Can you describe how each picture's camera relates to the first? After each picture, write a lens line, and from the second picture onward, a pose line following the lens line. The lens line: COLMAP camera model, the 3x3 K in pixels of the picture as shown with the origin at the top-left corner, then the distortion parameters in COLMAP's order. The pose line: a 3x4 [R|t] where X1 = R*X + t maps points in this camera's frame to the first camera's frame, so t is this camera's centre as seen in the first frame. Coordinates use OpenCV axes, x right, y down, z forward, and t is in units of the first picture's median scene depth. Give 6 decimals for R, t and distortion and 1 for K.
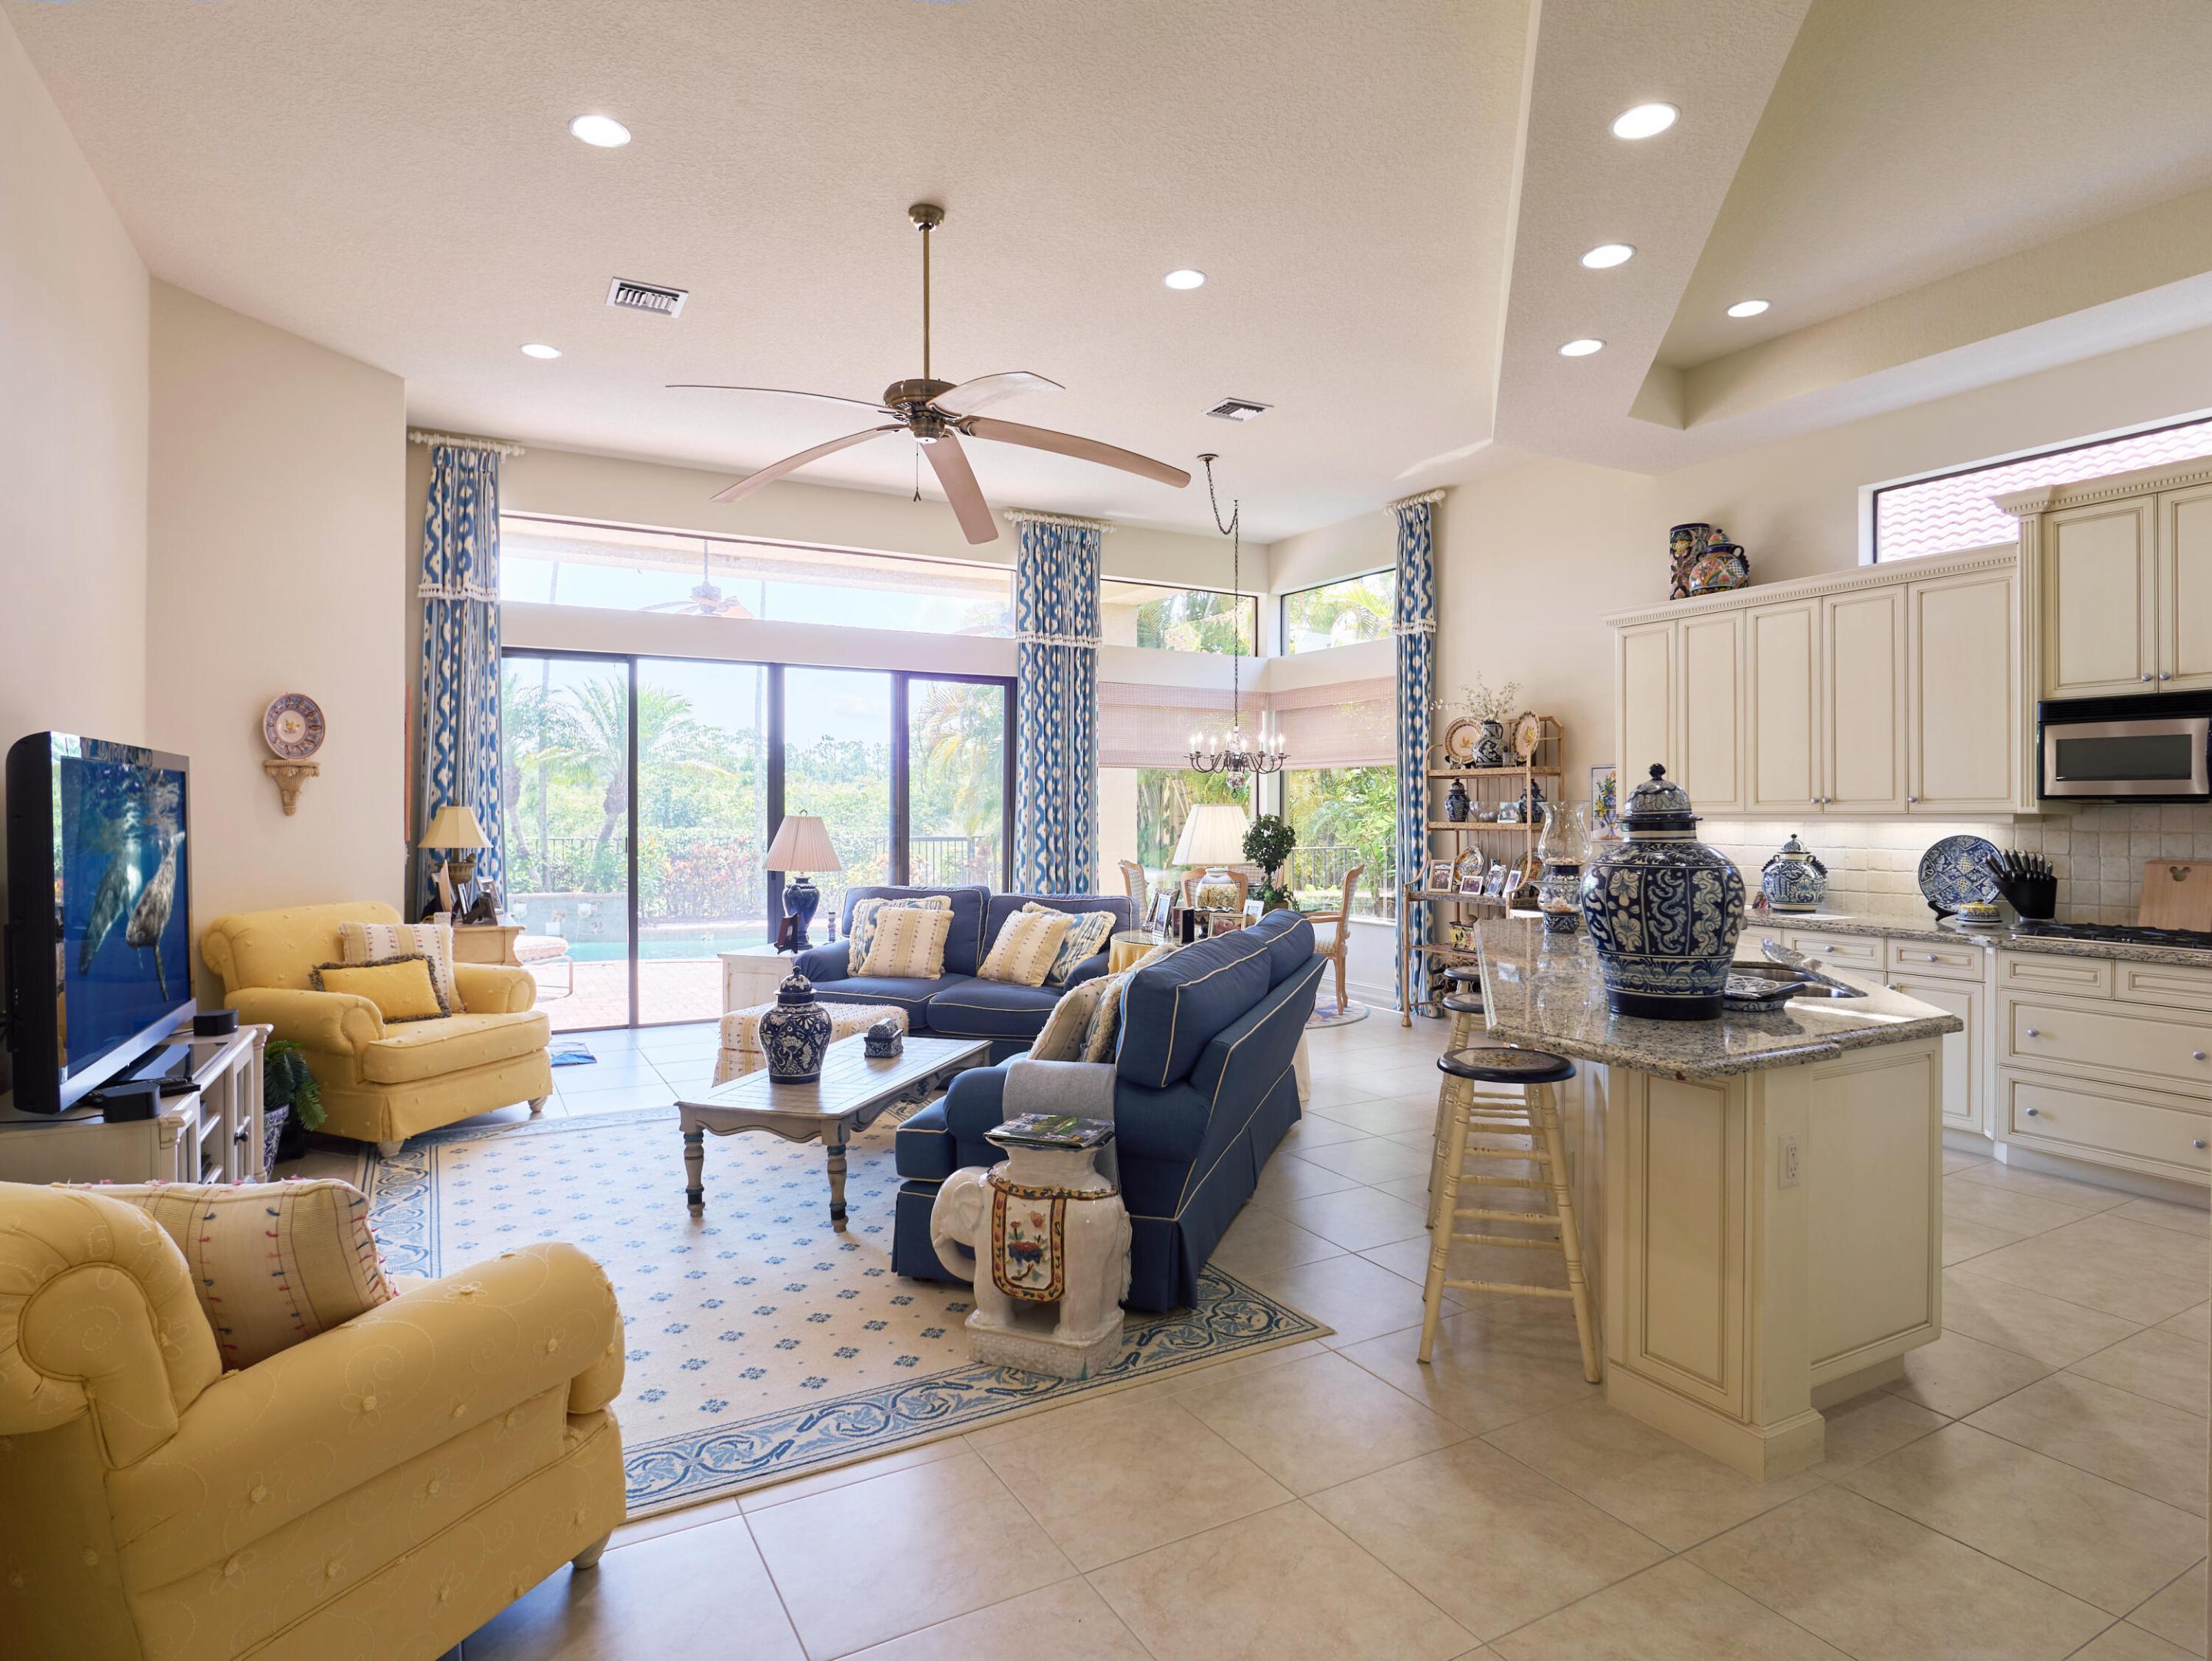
lens RADIAL K [[1095.0, 0, 1081.5], [0, 1095.0, 830.3], [0, 0, 1]] dist [-0.013469, -0.001312]
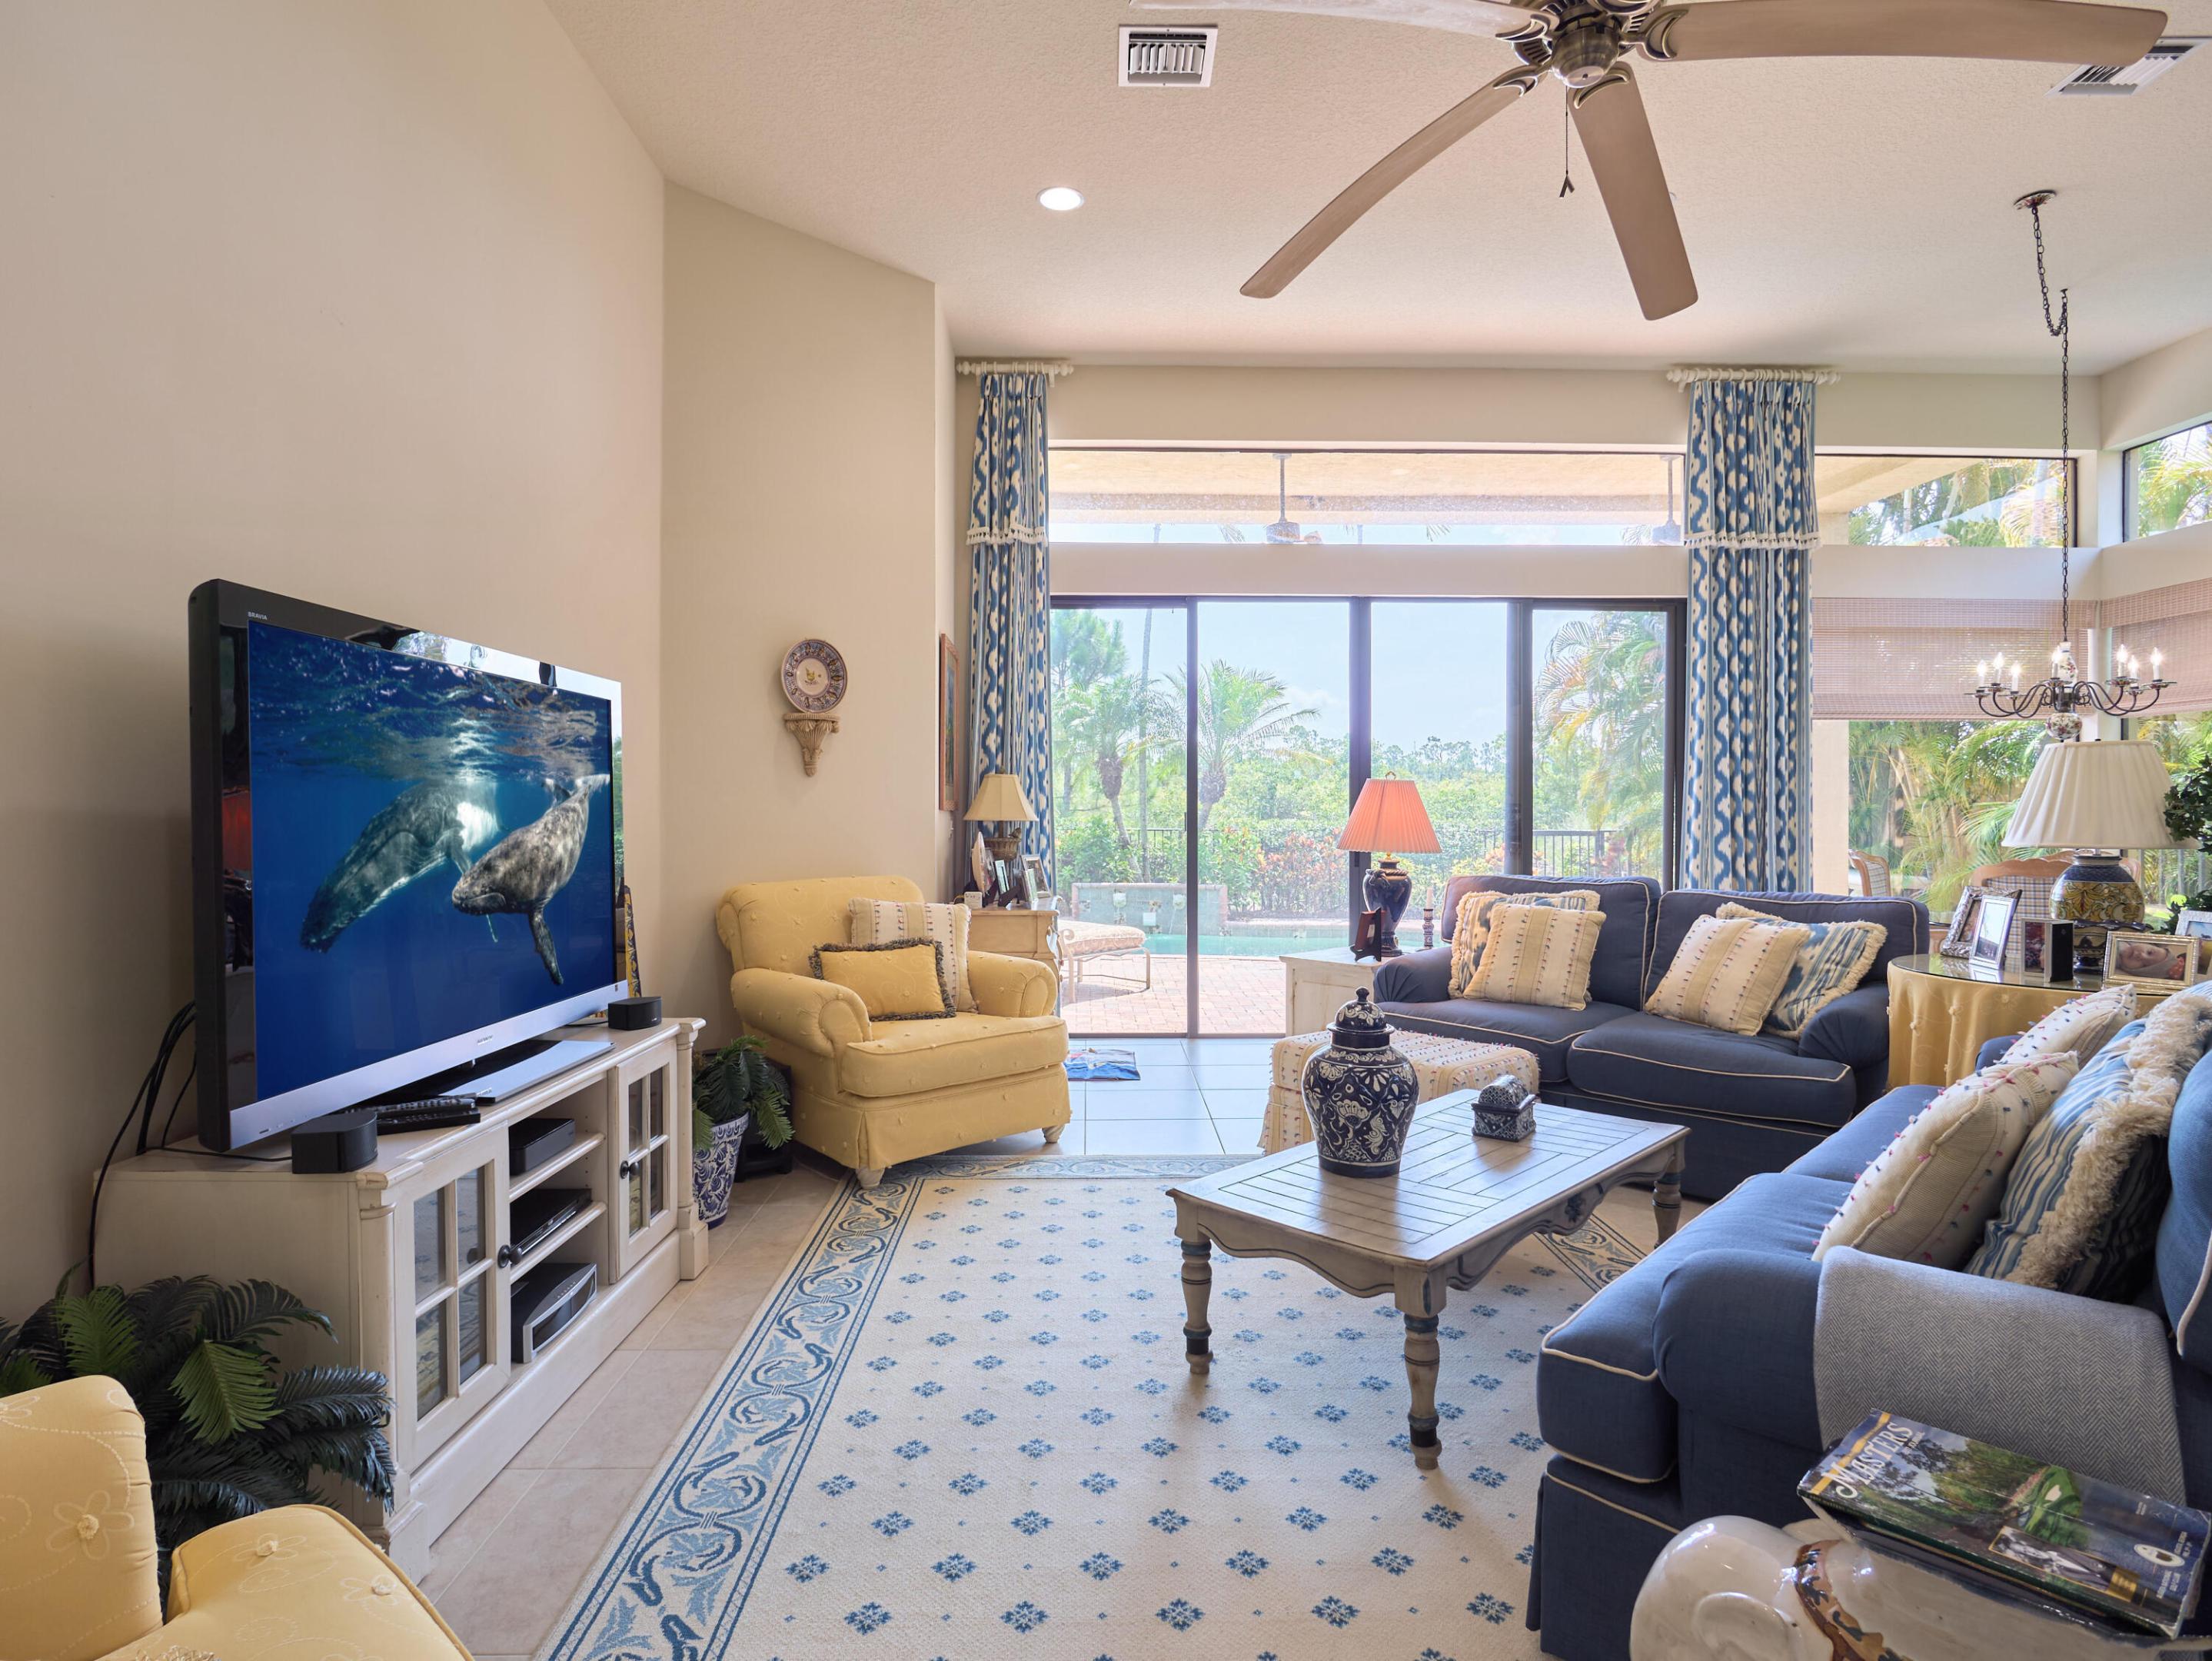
lens RADIAL K [[1095.0, 0, 1138.9], [0, 1095.0, 832.4], [0, 0, 1]] dist [-0.013469, -0.001312]
pose [[0.881649, 0.002011, -0.471901, -0.053438], [-0.001972, 0.999998, 0.000577, 0.024560], [0.471901, 0.000422, 0.881651, 0.265228]]
